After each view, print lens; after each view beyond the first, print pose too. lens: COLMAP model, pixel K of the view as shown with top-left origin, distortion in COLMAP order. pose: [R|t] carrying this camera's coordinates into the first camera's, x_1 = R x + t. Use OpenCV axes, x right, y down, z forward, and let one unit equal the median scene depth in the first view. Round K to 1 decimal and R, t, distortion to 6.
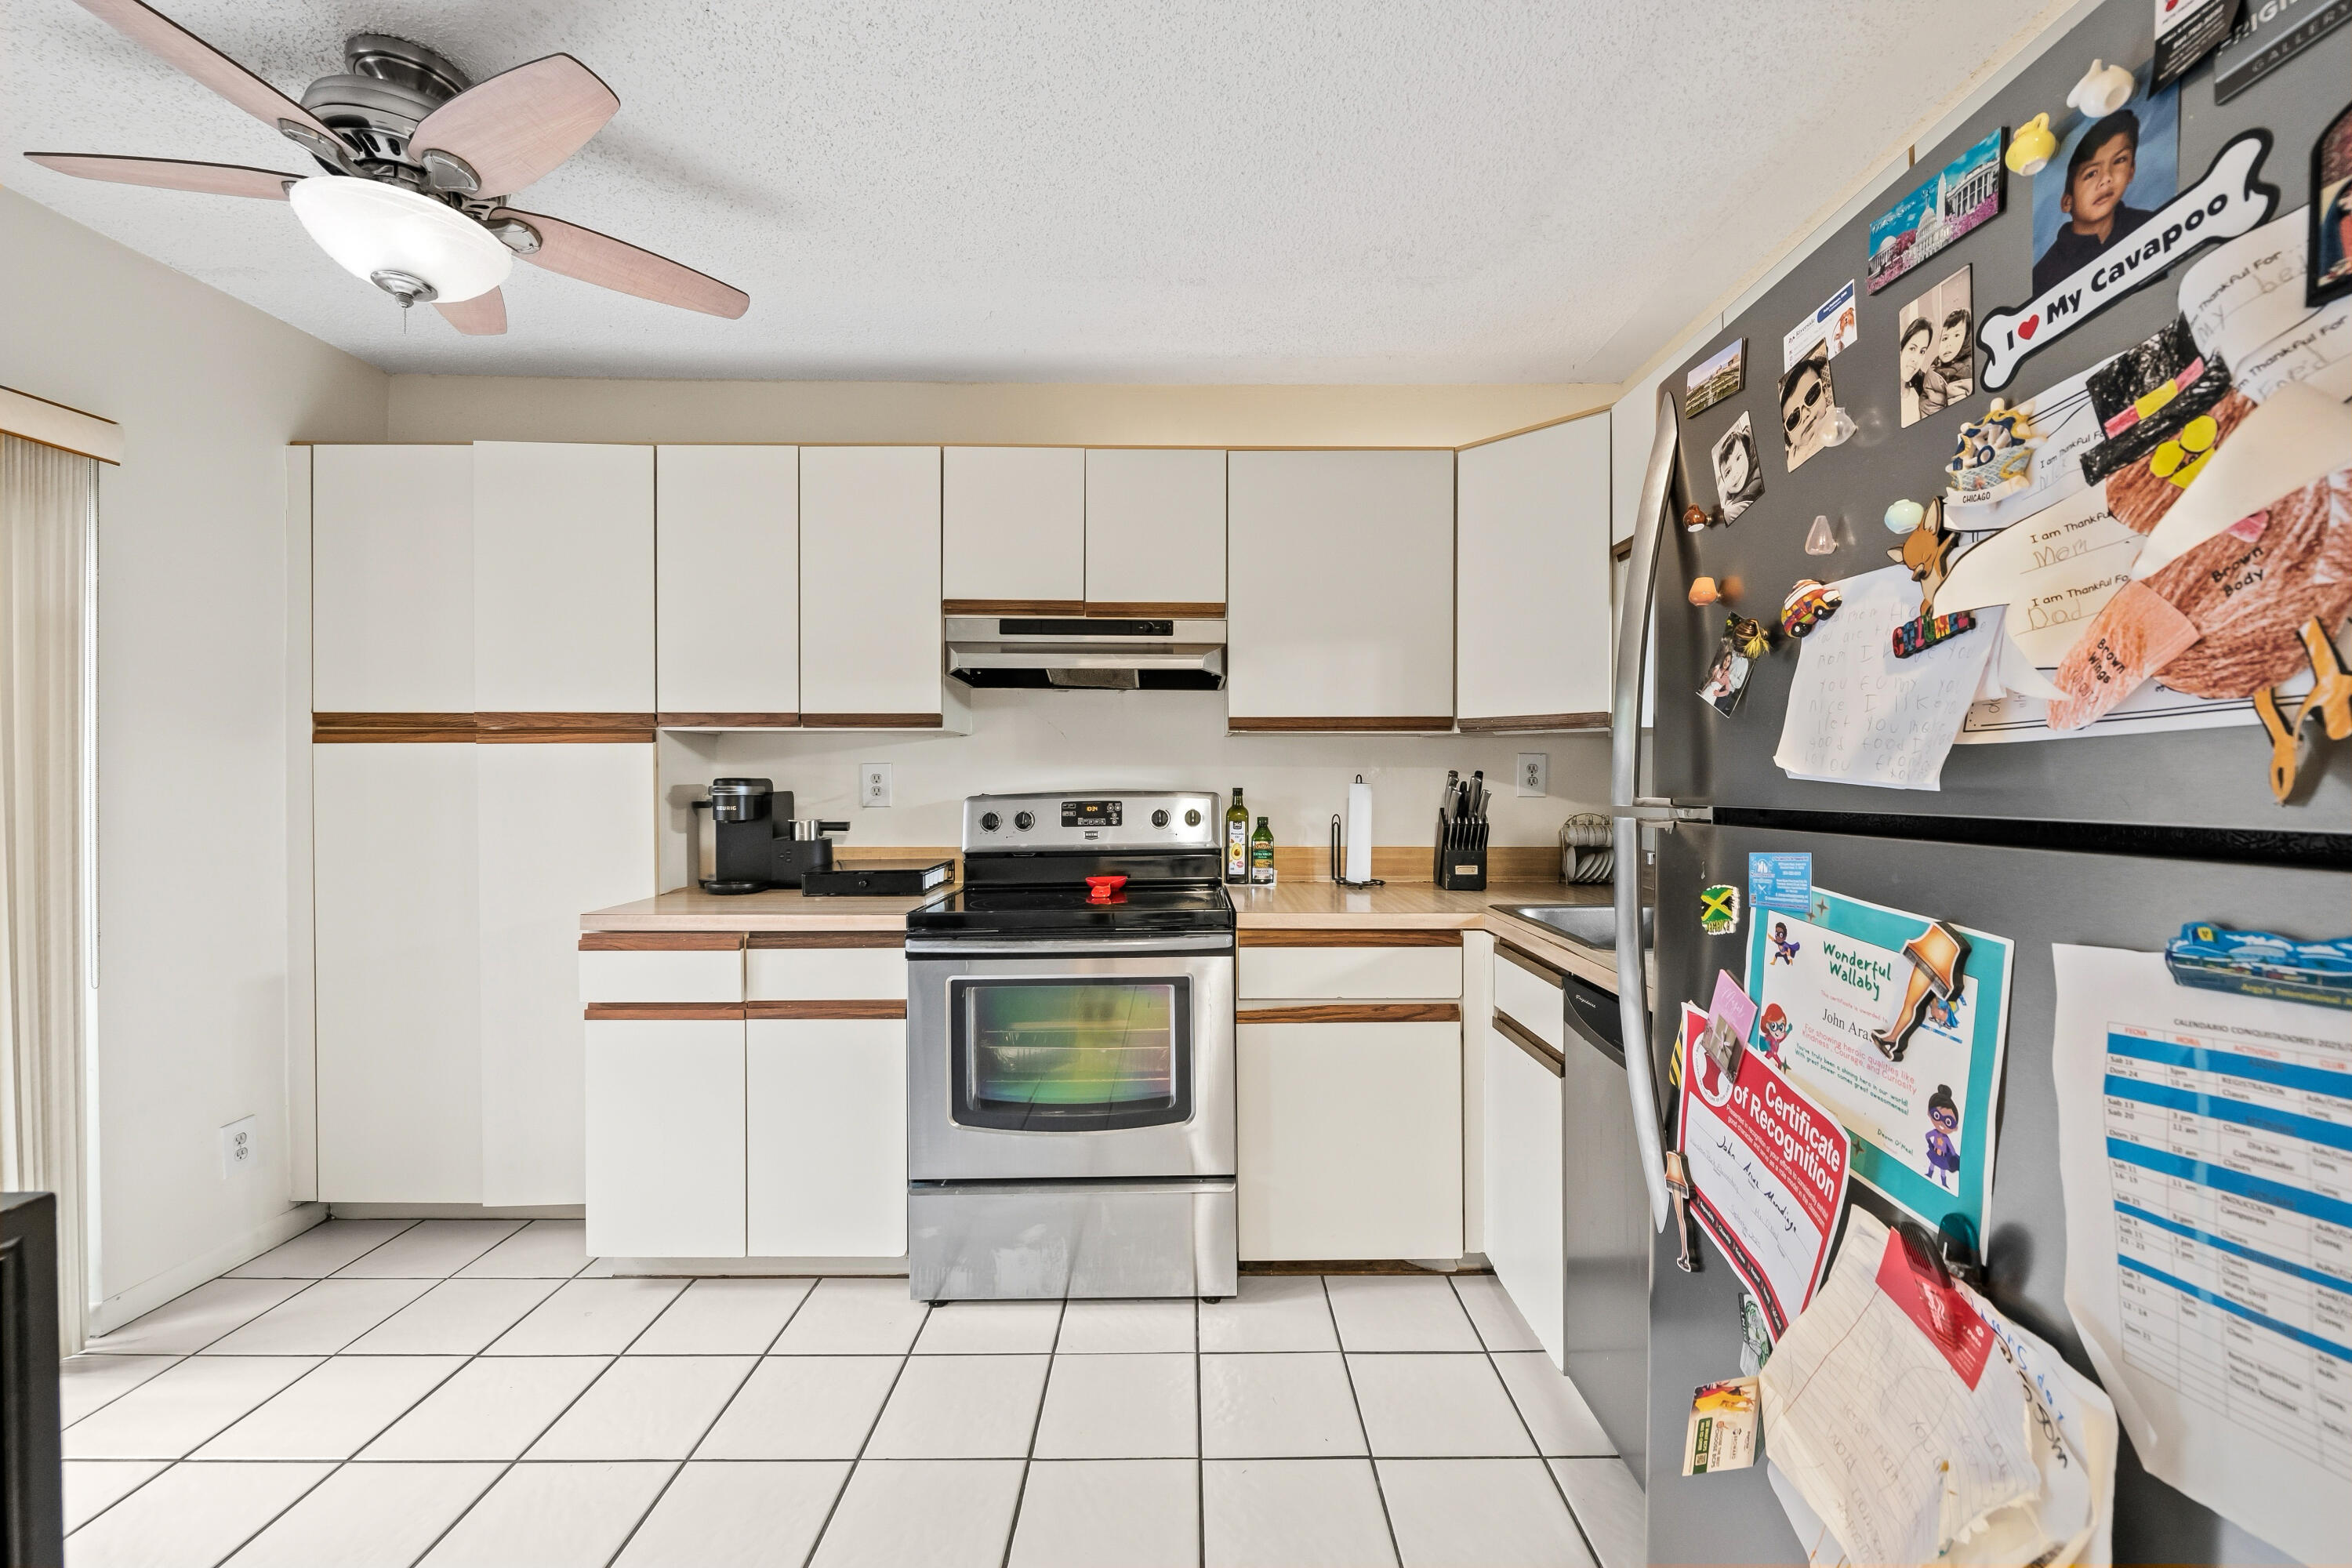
lens RADIAL K [[937.8, 0, 1184.6], [0, 937.8, 781.2], [0, 0, 1]] dist [-0.000803, -0.001989]
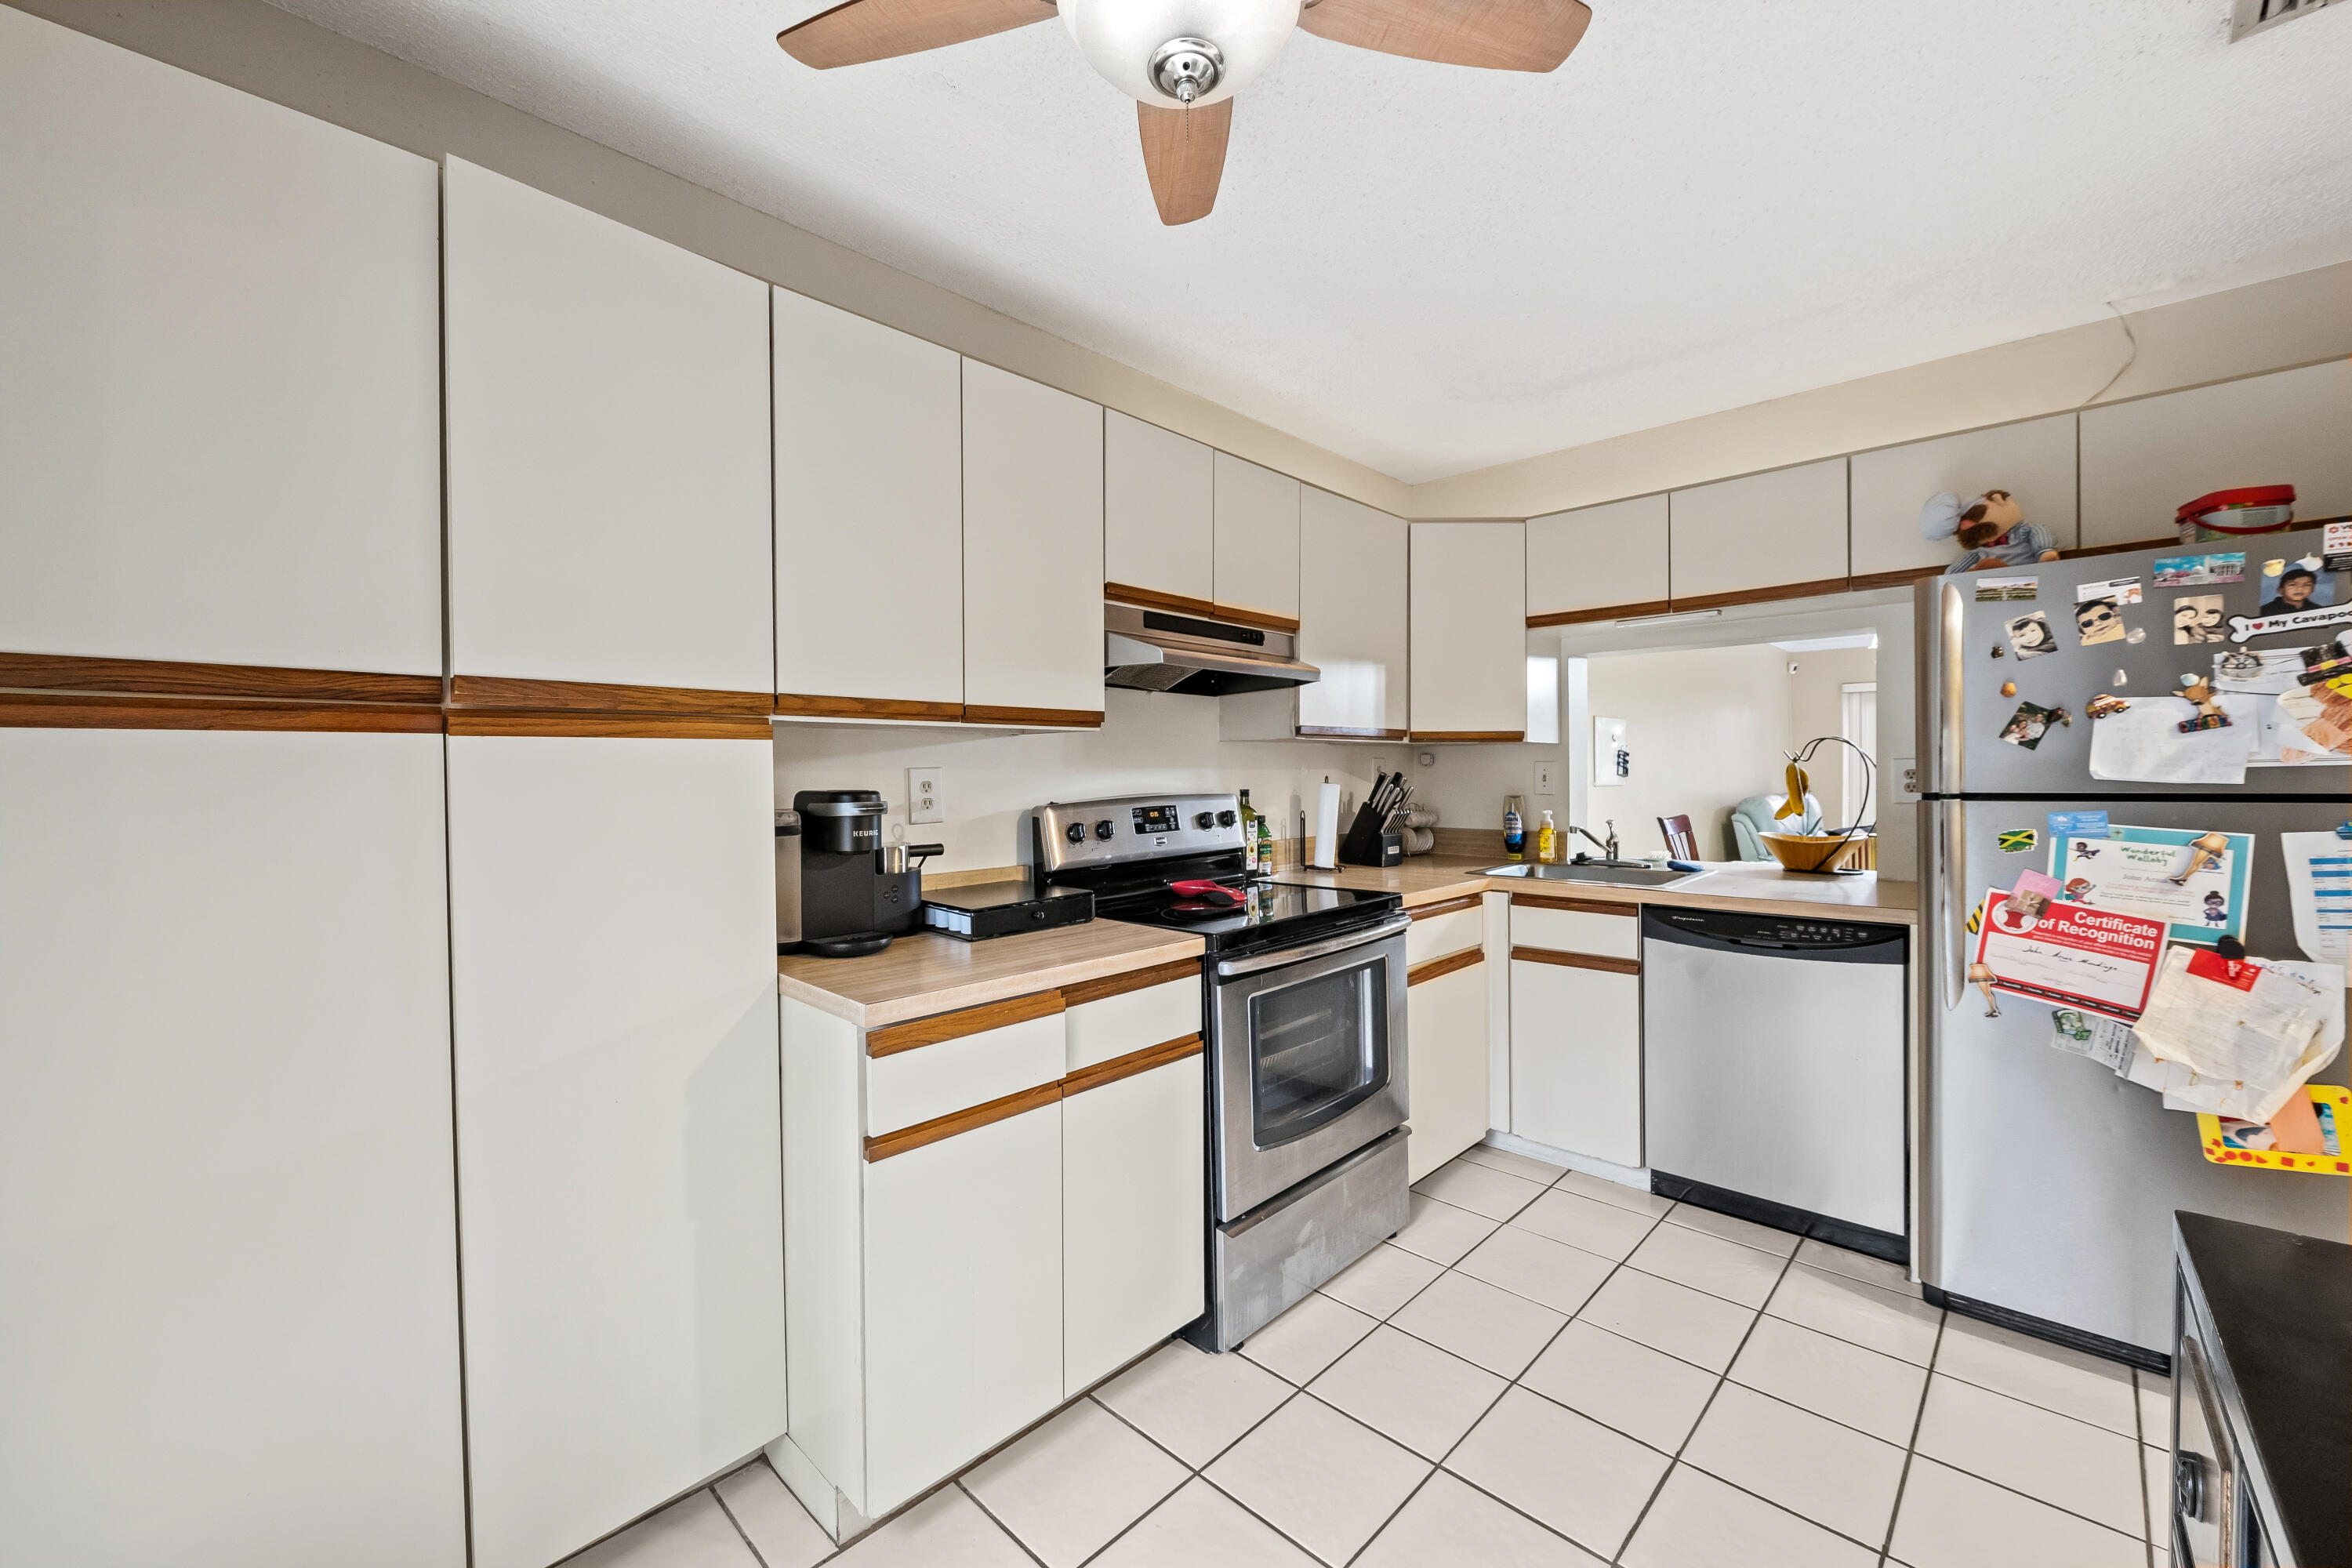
lens RADIAL K [[937.8, 0, 1186.1], [0, 937.8, 778.7], [0, 0, 1]] dist [-0.000803, -0.001989]
pose [[0.686166, -0.012818, 0.727332, -2.333099], [0.011258, 0.999912, 0.007001, -0.040866], [-0.727358, 0.003384, 0.686250, 0.943709]]
